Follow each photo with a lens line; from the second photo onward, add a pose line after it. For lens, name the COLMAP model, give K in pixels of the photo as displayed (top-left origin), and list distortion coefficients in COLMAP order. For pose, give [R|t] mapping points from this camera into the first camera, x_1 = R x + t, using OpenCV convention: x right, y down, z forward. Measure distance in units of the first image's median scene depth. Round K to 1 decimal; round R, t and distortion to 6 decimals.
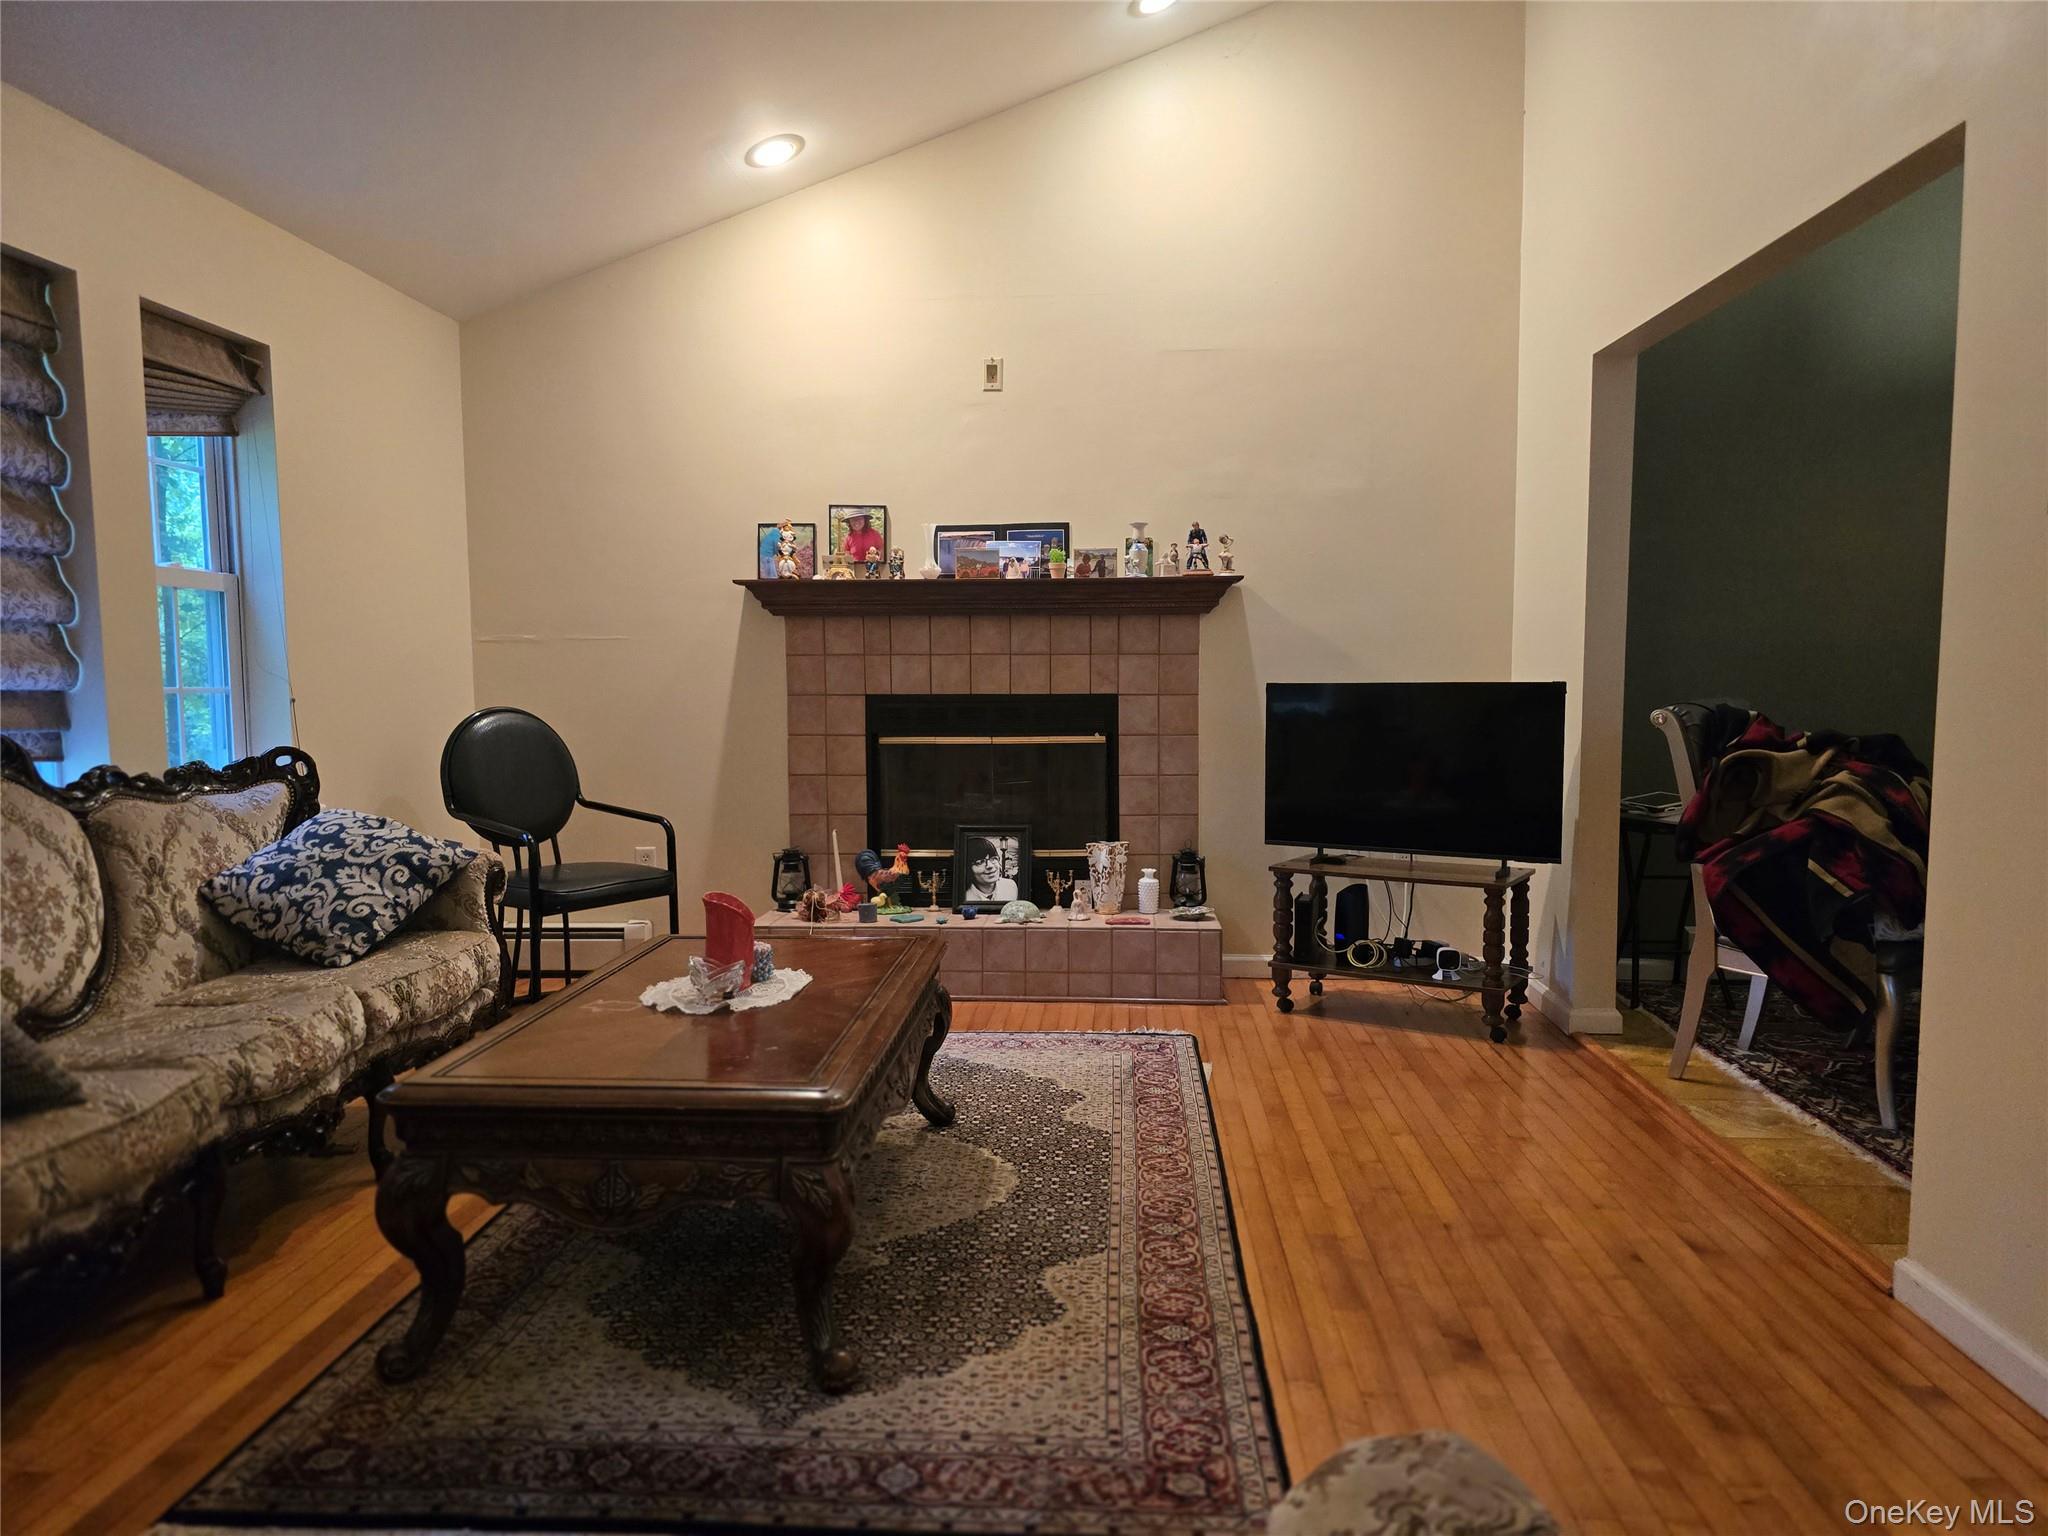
lens RADIAL K [[1392.1, 0, 1039.4], [0, 1392.1, 781.0], [0, 0, 1]] dist [0.056721, -0.067693]
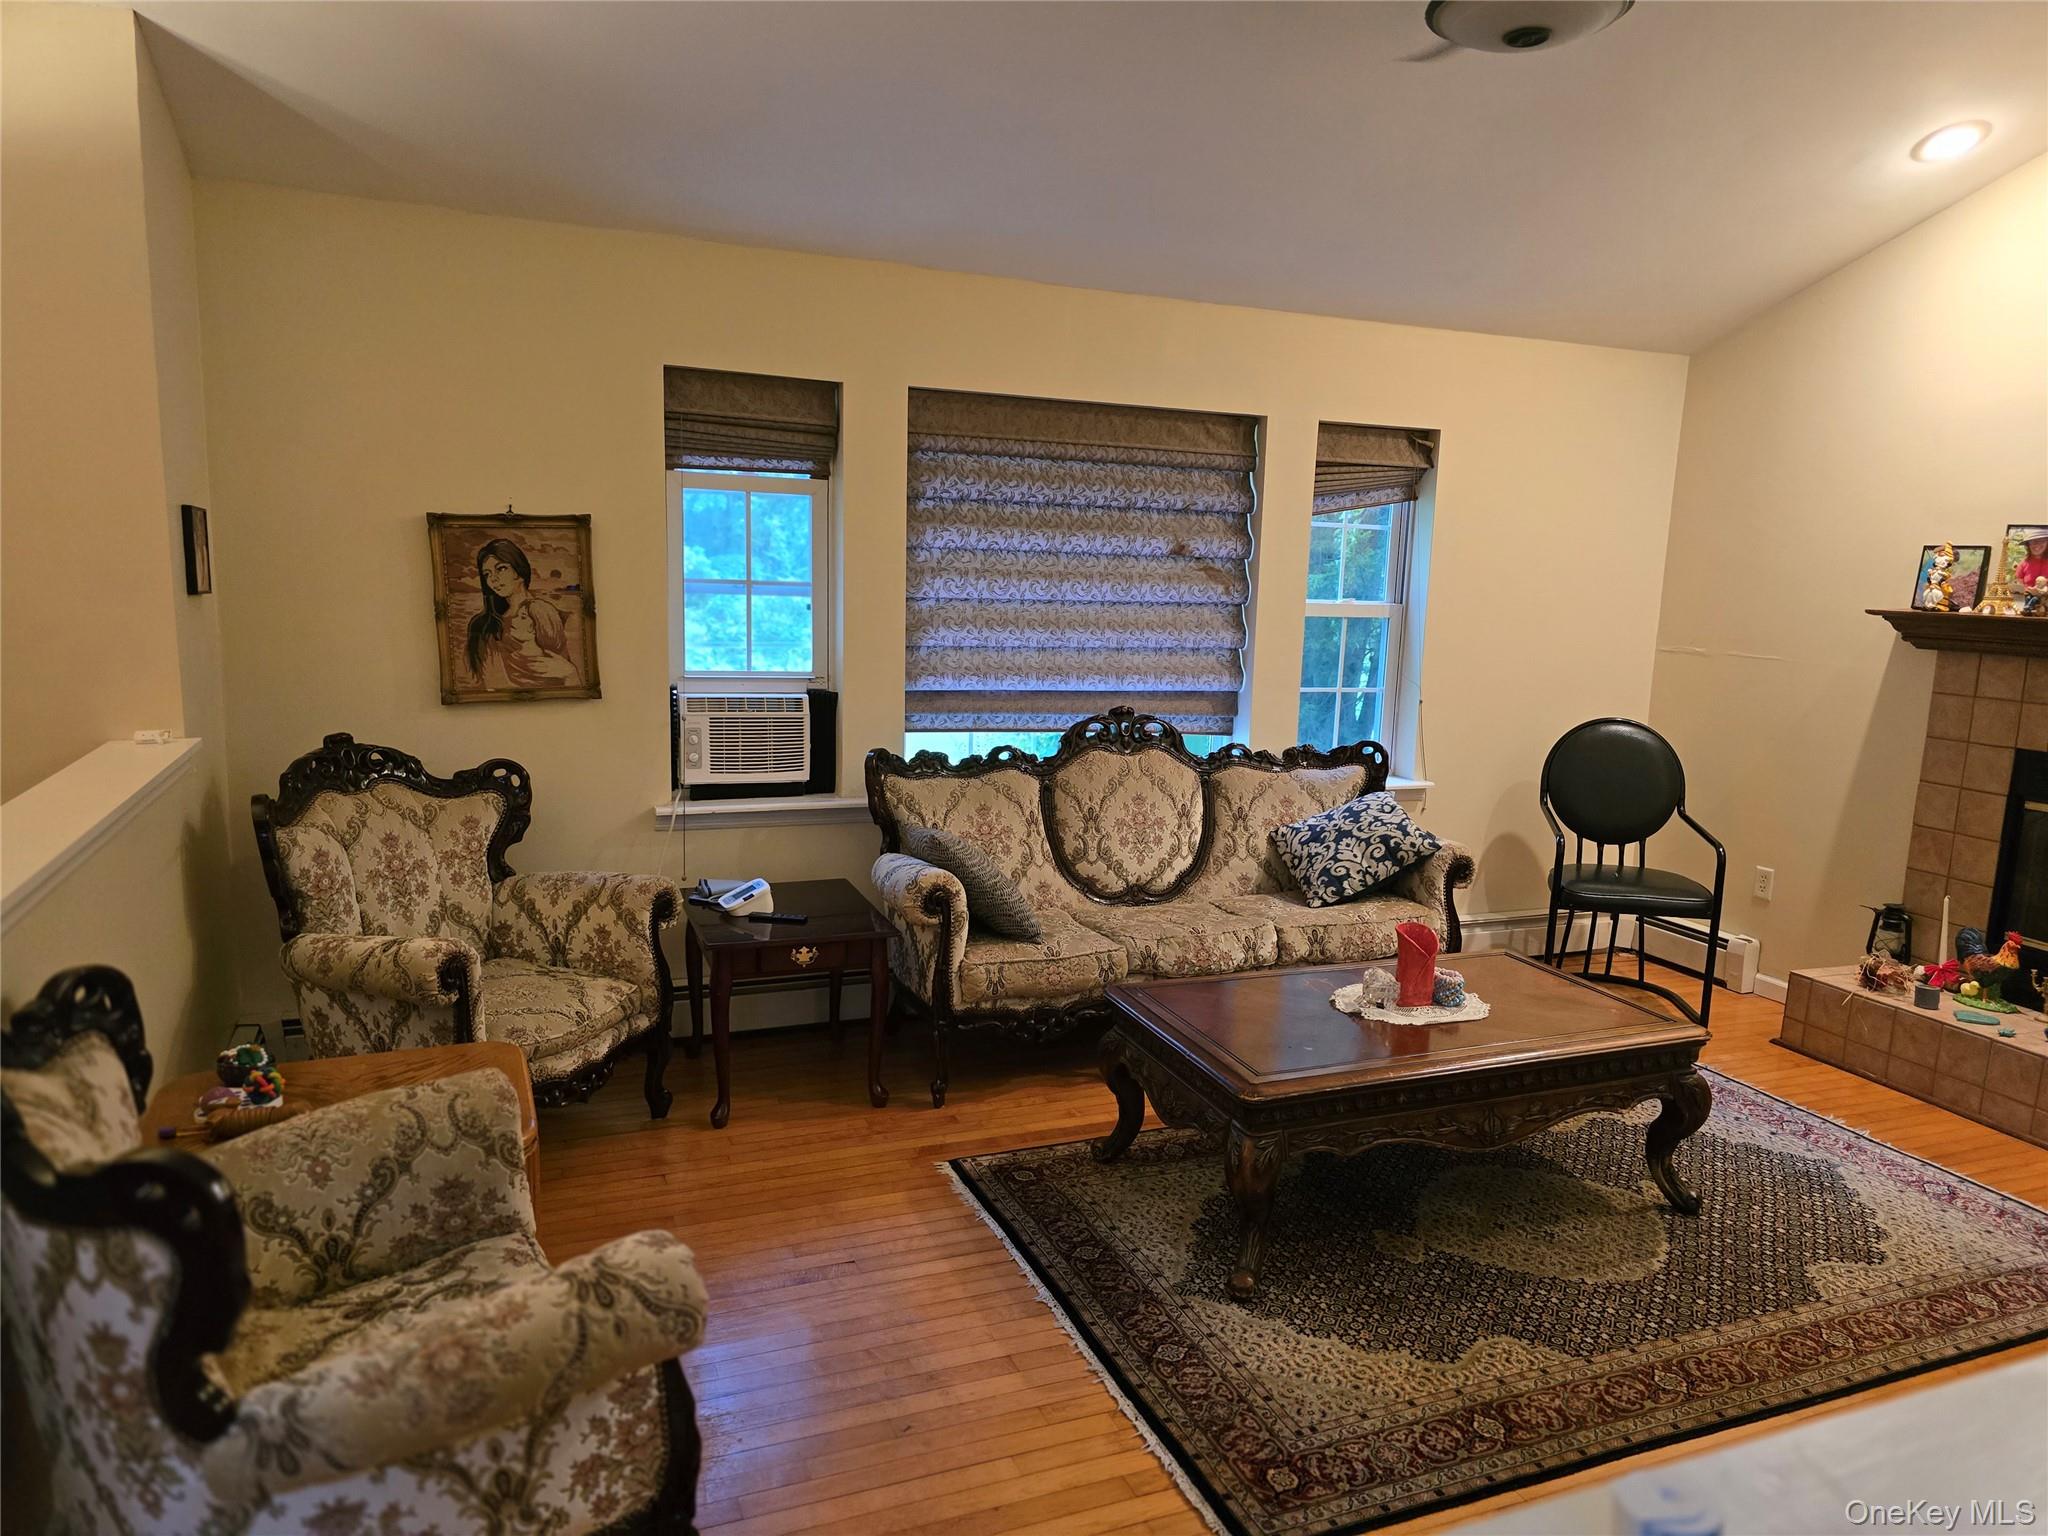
lens RADIAL K [[1372.7, 0, 1031.0], [0, 1372.7, 773.2], [0, 0, 1]] dist [0.105846, -0.109490]
pose [[0.424175, 0.156325, -0.891985, 0.573107], [-0.101011, 0.987009, 0.124944, -0.139227], [0.899929, 0.037102, 0.434455, 0.135334]]
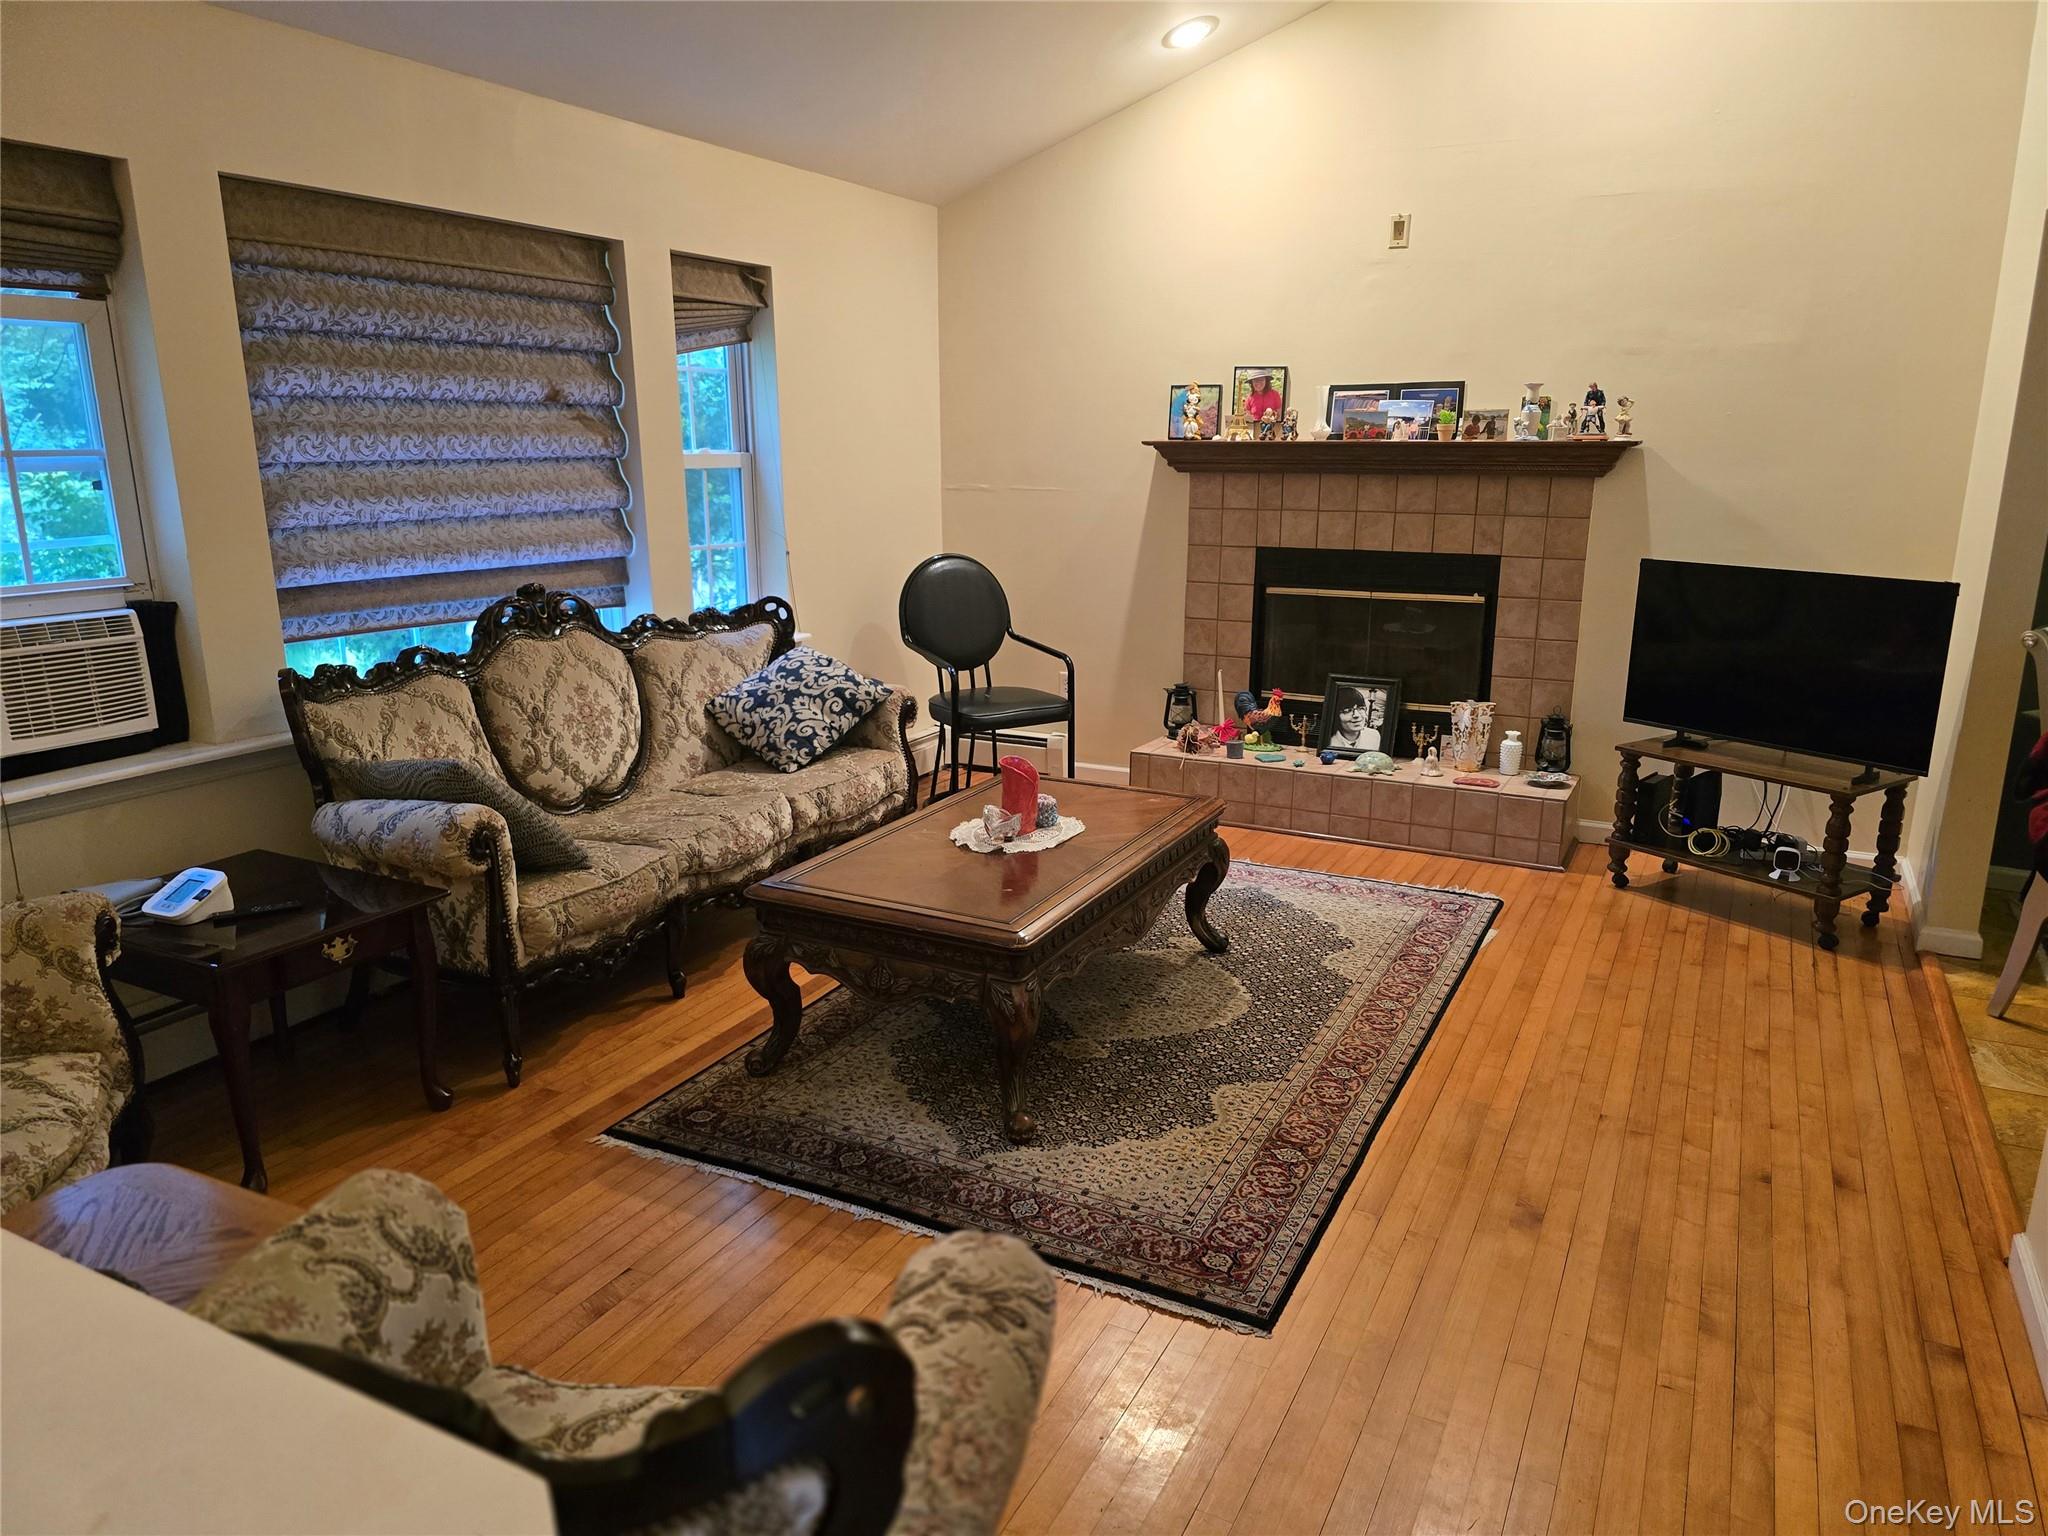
lens RADIAL K [[1404.0, 0, 1024.0], [0, 1404.0, 768.0], [0, 0, 1]] dist [0.077406, -0.106600]
pose [[0.912745, 0.099167, -0.396310, 0.239575], [-0.034634, 0.985382, 0.166802, -0.102959], [0.407058, -0.138522, 0.902837, -0.129762]]
